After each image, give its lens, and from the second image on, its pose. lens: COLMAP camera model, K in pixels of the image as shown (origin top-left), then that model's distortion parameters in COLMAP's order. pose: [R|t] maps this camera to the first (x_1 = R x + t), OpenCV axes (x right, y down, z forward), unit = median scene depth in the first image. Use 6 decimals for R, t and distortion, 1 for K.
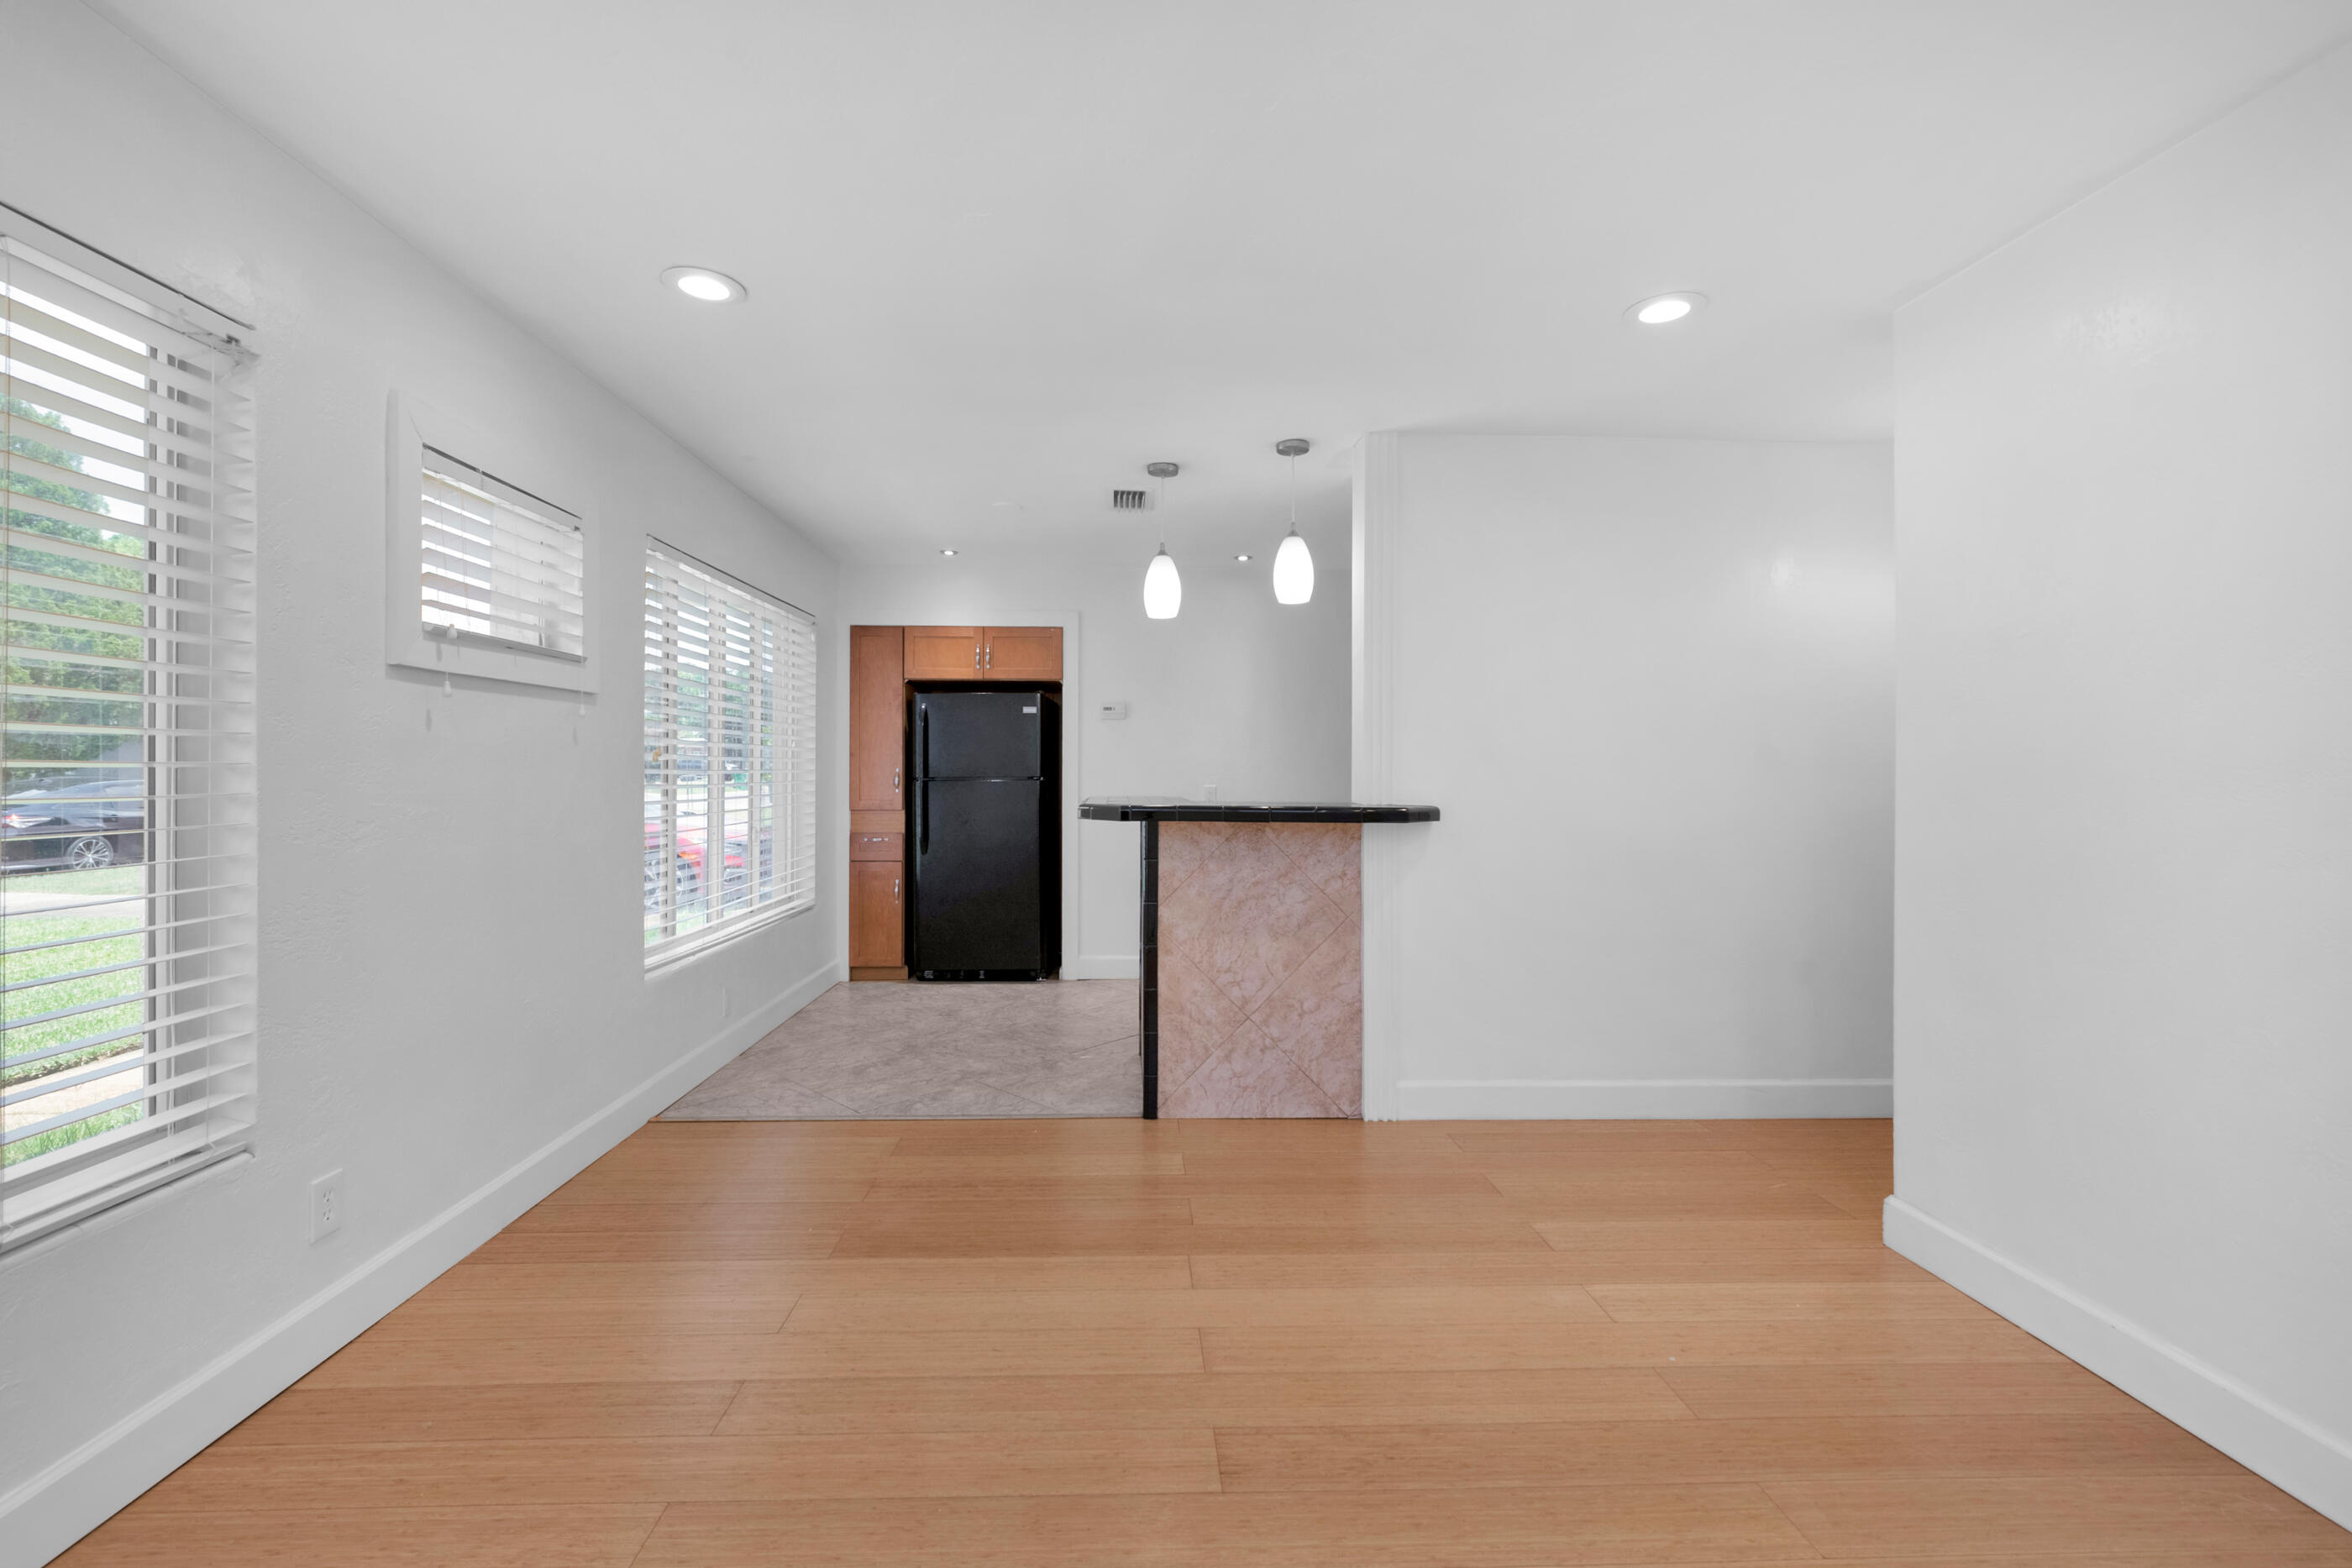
lens RADIAL K [[995.9, 0, 1169.9], [0, 995.9, 779.8], [0, 0, 1]] dist [0.005278, -0.005099]
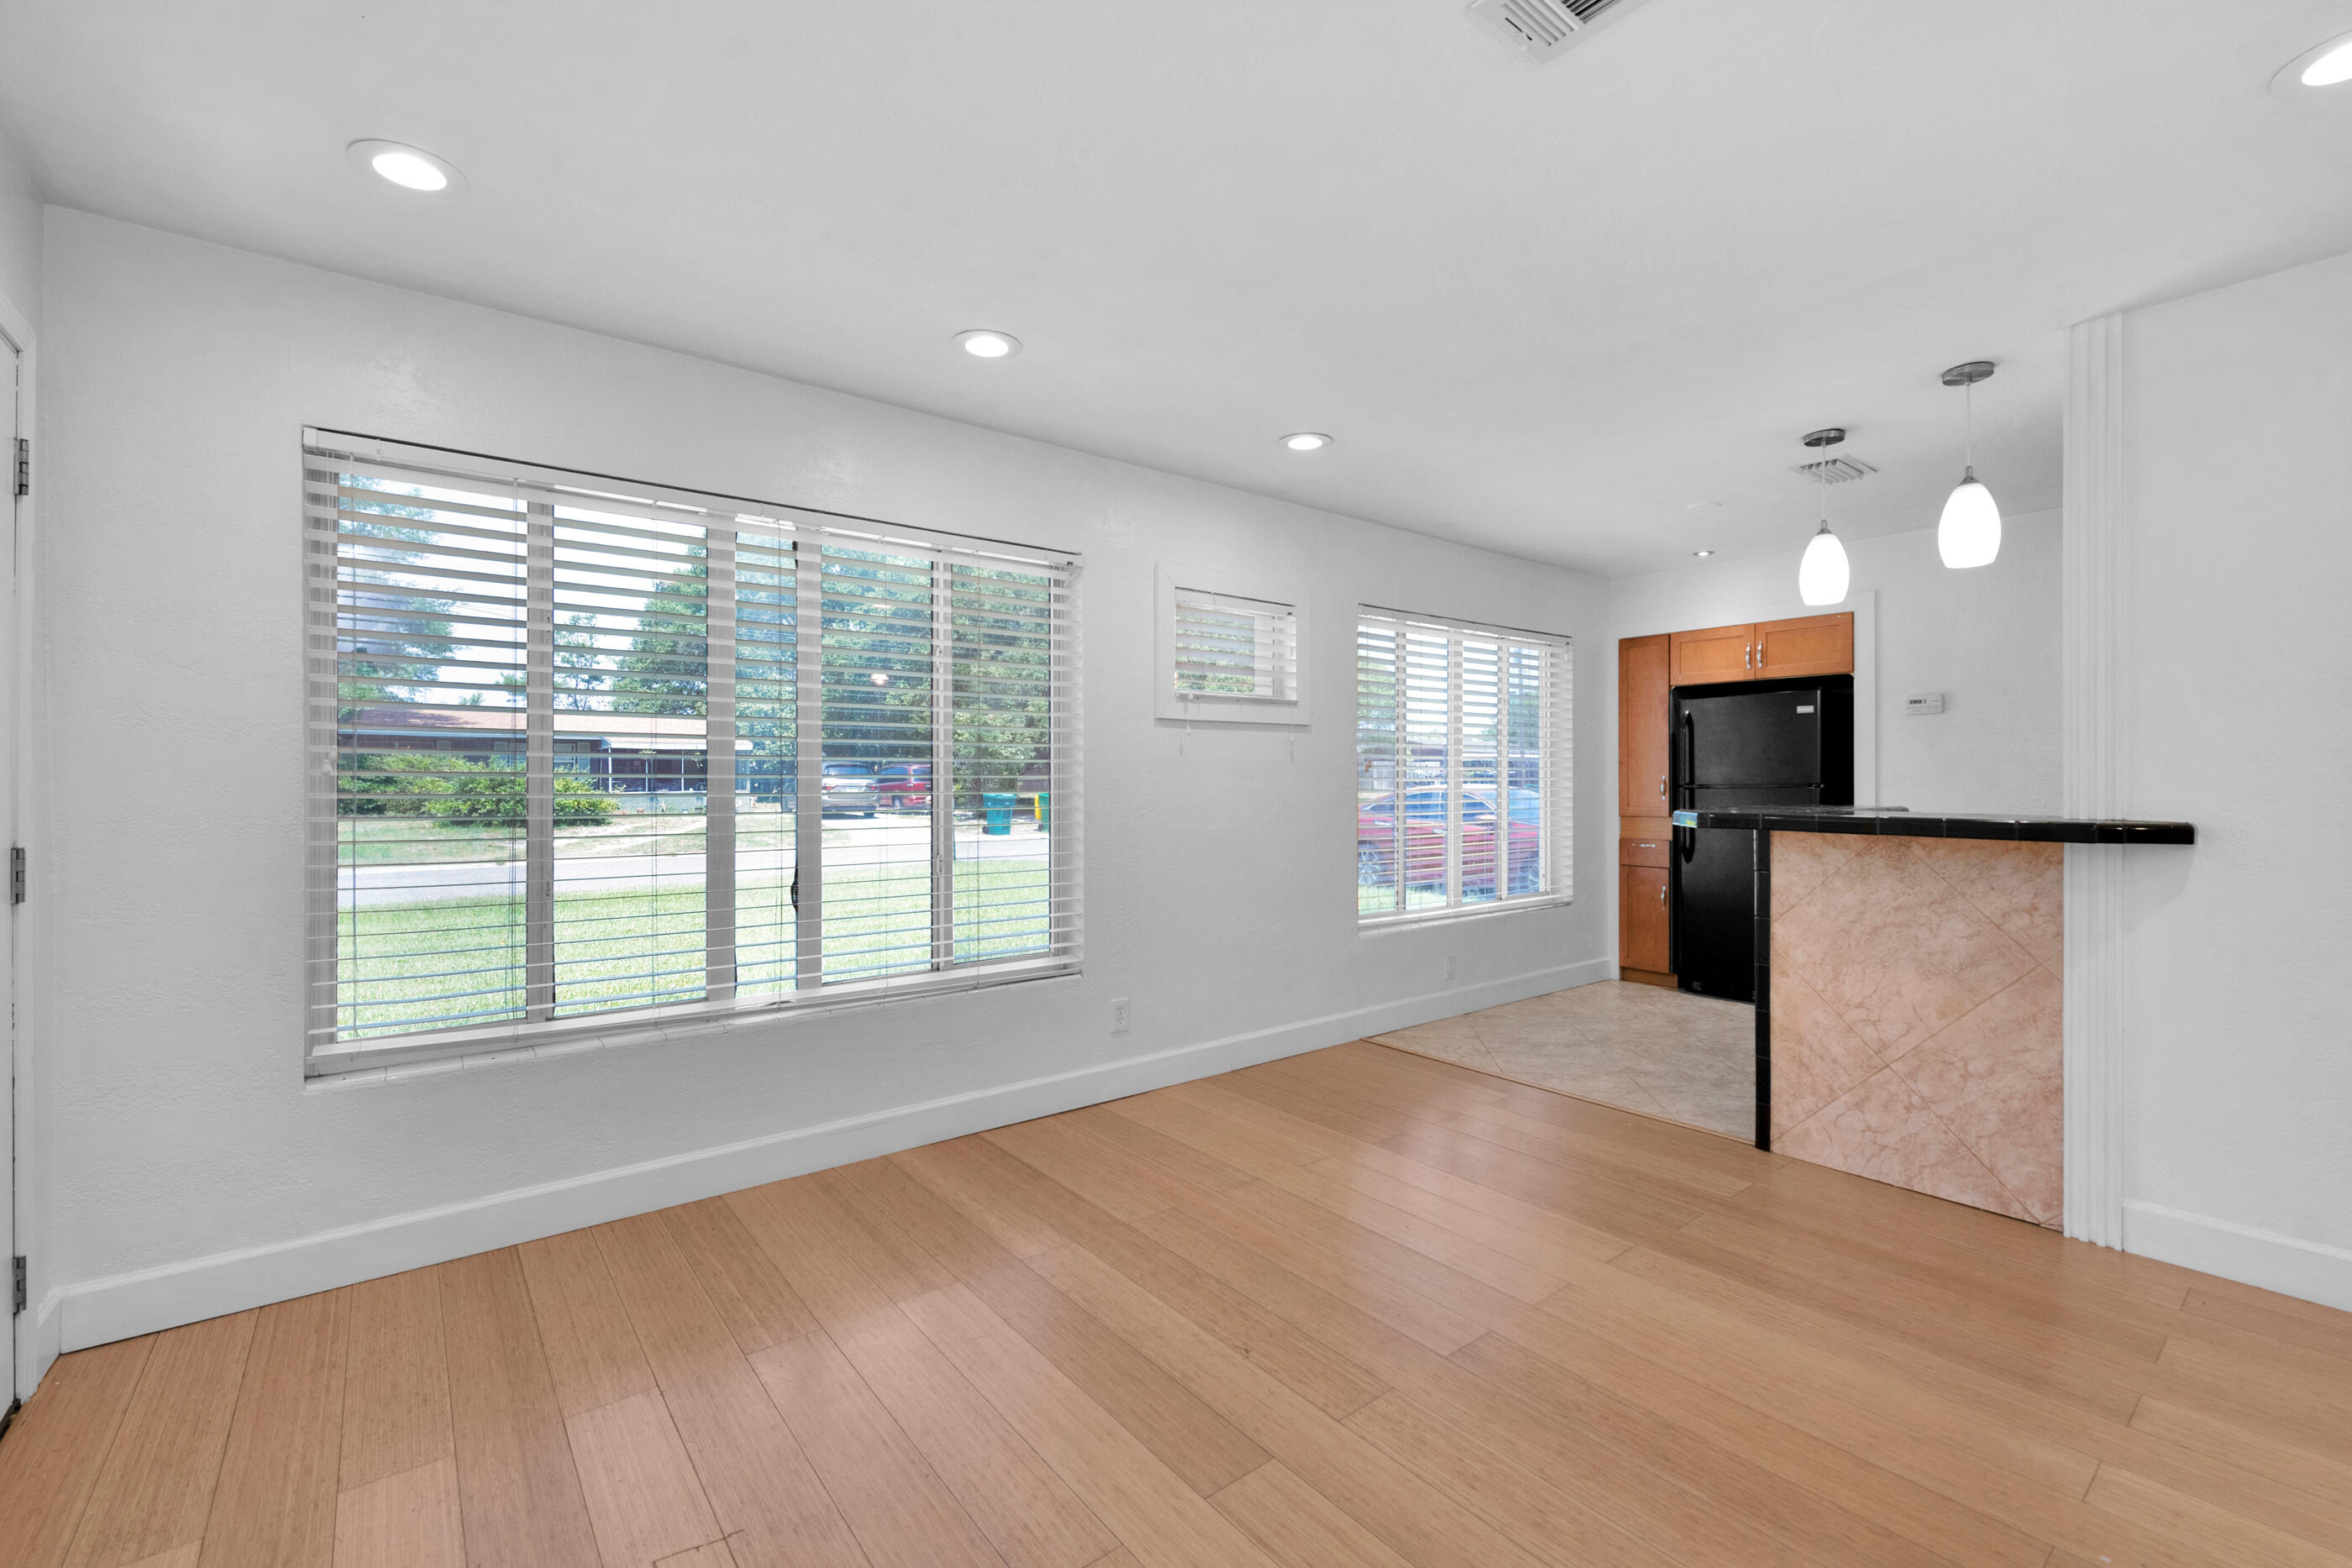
lens RADIAL K [[995.9, 0, 1150.9], [0, 995.9, 785.8], [0, 0, 1]] dist [0.005278, -0.005099]
pose [[0.573269, 0.000730, -0.819367, 0.416995], [-0.003197, 0.999994, -0.001346, 0.002990], [0.819361, 0.003391, 0.573268, -0.005607]]
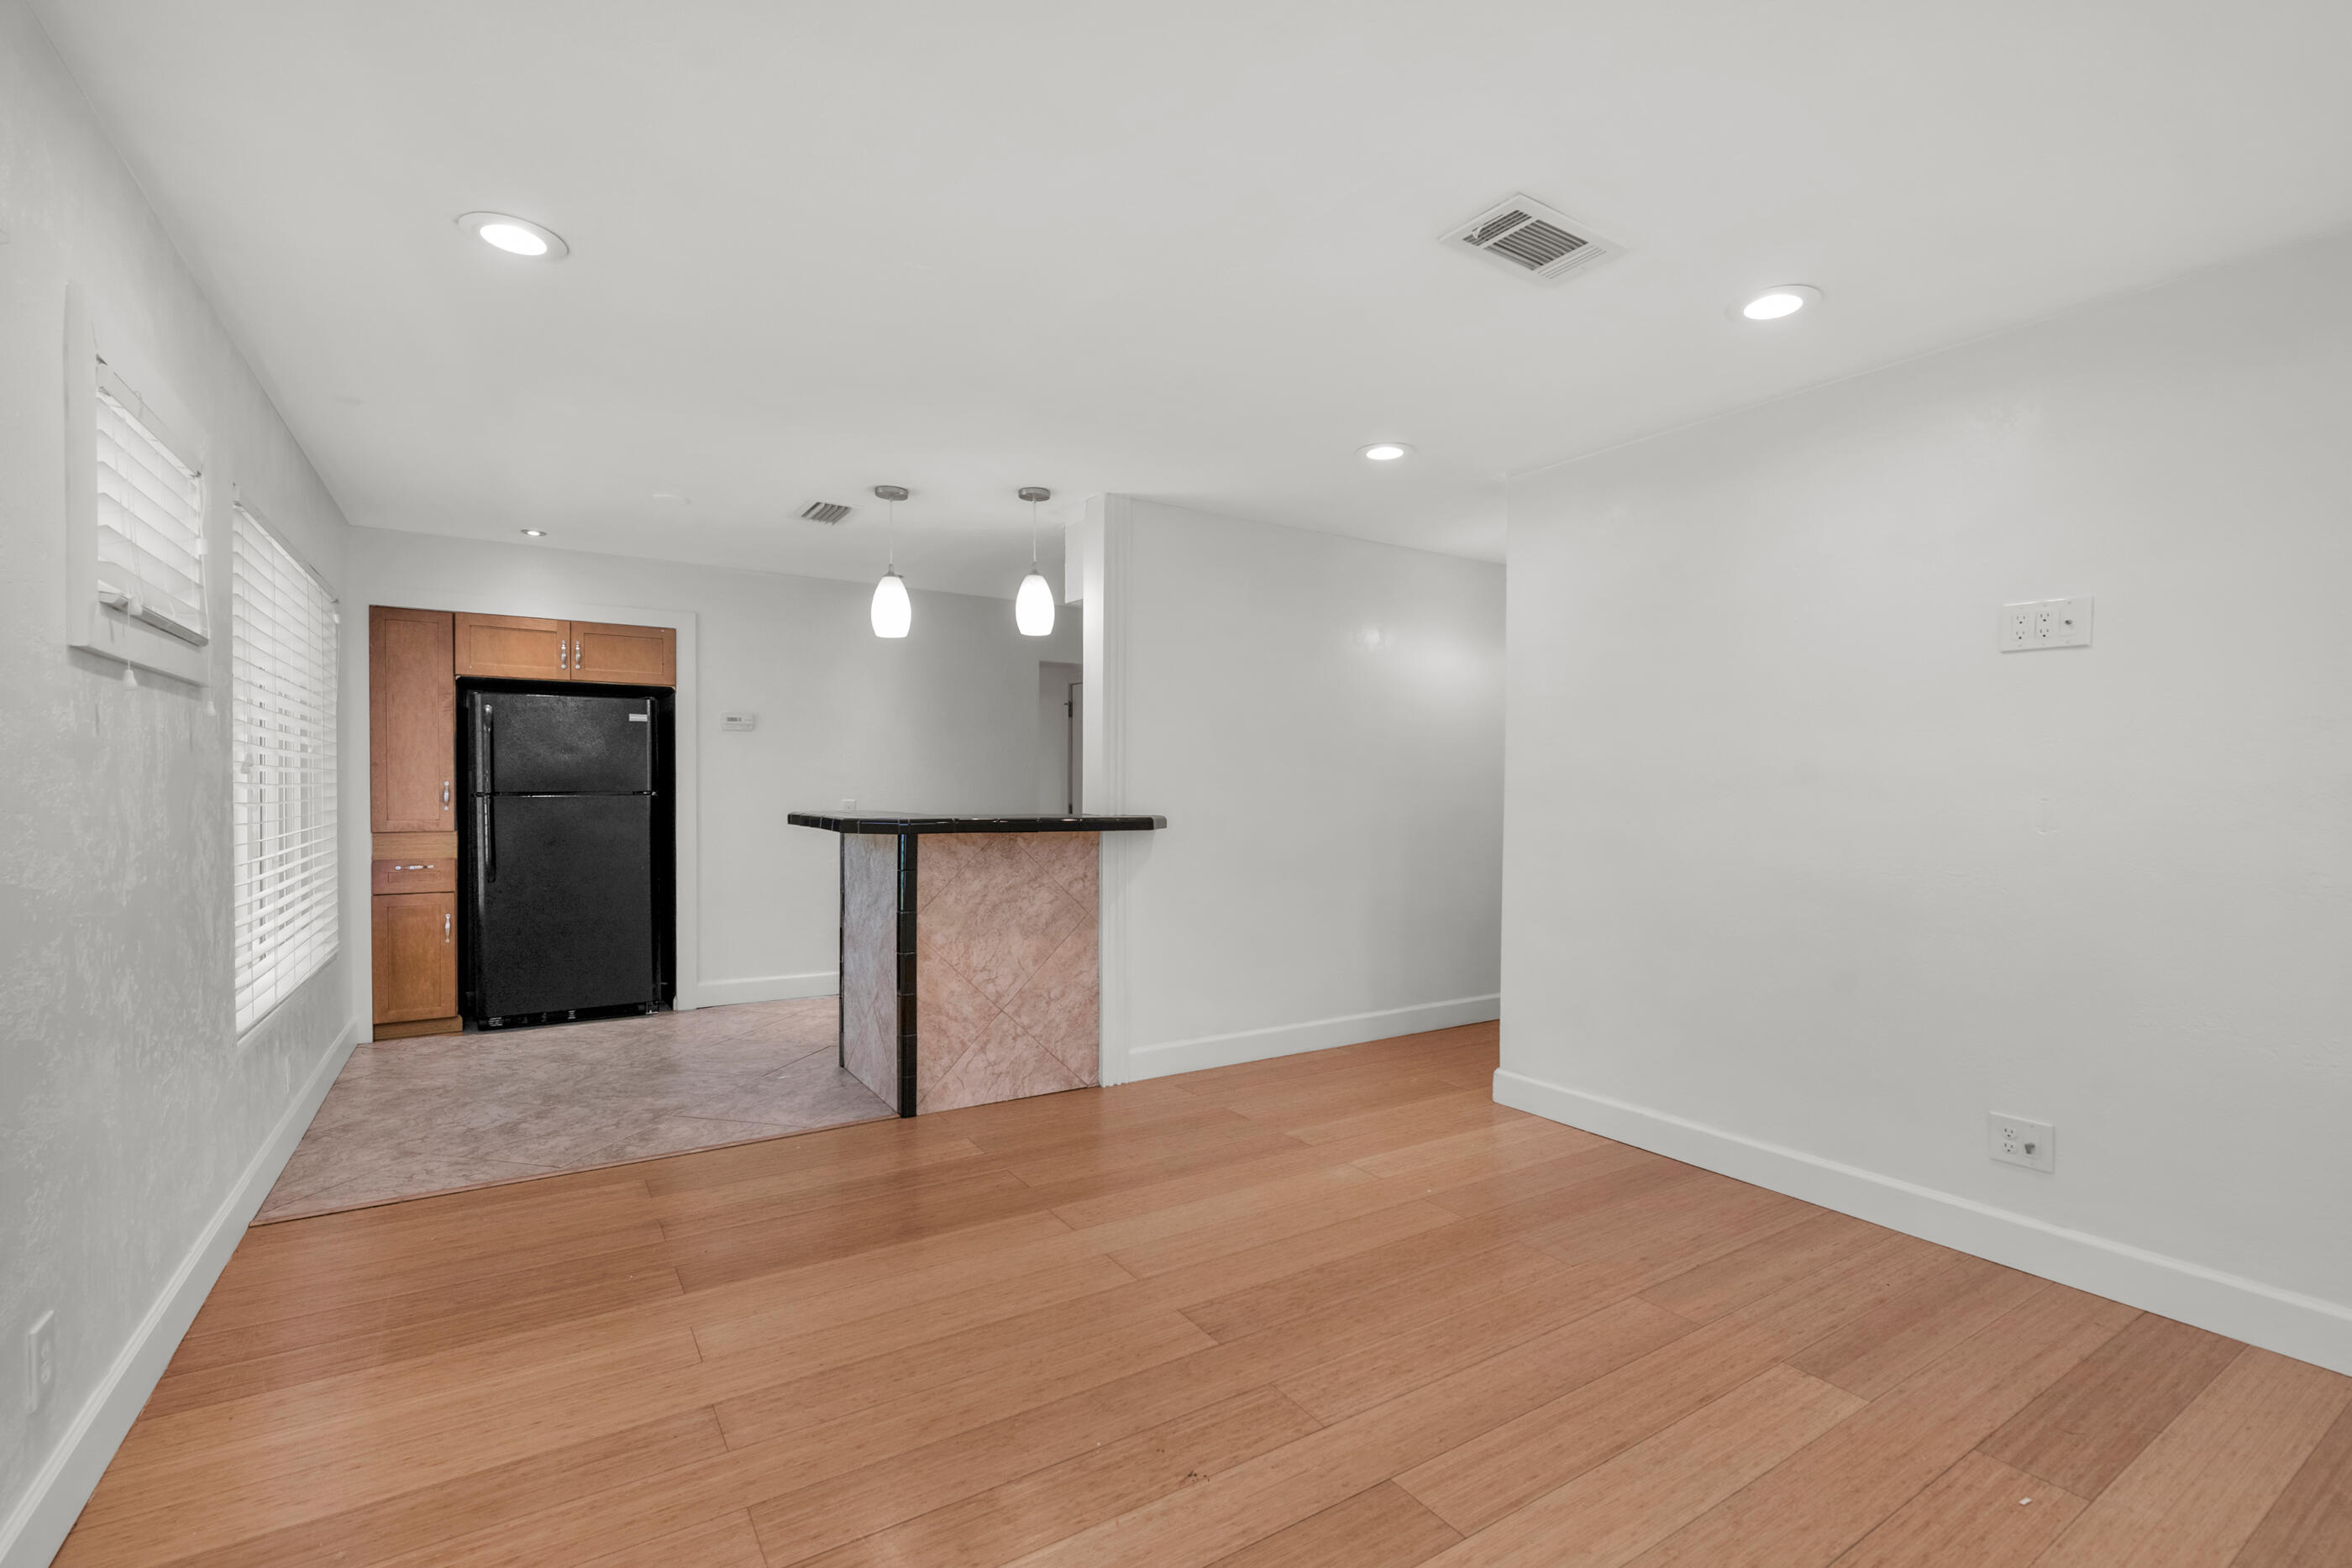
lens RADIAL K [[995.9, 0, 1143.3], [0, 995.9, 816.7], [0, 0, 1]] dist [0.005278, -0.005099]
pose [[0.875164, -0.014524, 0.483608, -0.296799], [0.002840, 0.999686, 0.024883, -0.002312], [-0.483818, -0.020404, 0.874931, -0.033944]]
